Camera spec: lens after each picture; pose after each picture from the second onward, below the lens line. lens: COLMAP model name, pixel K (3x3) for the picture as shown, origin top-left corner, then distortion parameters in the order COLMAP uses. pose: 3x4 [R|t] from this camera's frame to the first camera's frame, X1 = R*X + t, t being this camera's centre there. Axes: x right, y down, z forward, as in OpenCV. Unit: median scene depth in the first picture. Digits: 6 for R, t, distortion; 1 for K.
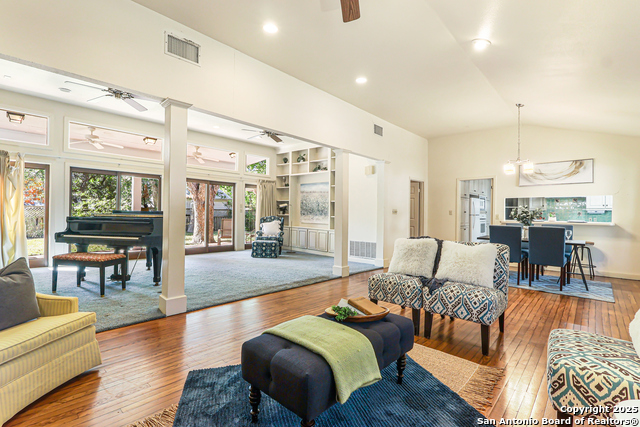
lens RADIAL K [[307.4, 0, 318.9], [0, 307.4, 215.2], [0, 0, 1]] dist [-0.001549, -0.000131]
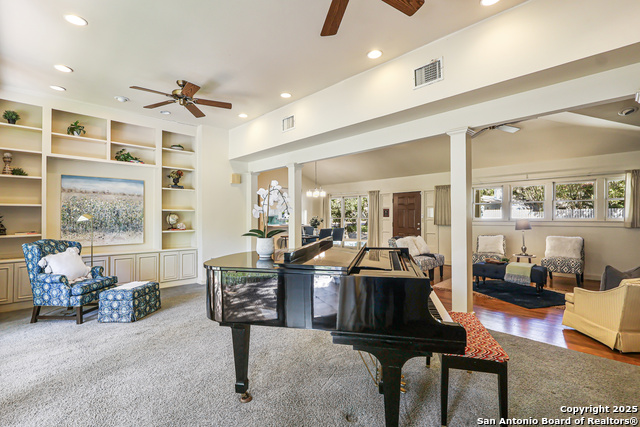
lens RADIAL K [[307.4, 0, 319.1], [0, 307.4, 212.3], [0, 0, 1]] dist [-0.001549, -0.000131]
pose [[0.073439, -0.014090, 0.997200, -0.577114], [-0.002614, 0.999894, 0.014321, -0.047802], [-0.997296, -0.003659, 0.073394, 0.544715]]
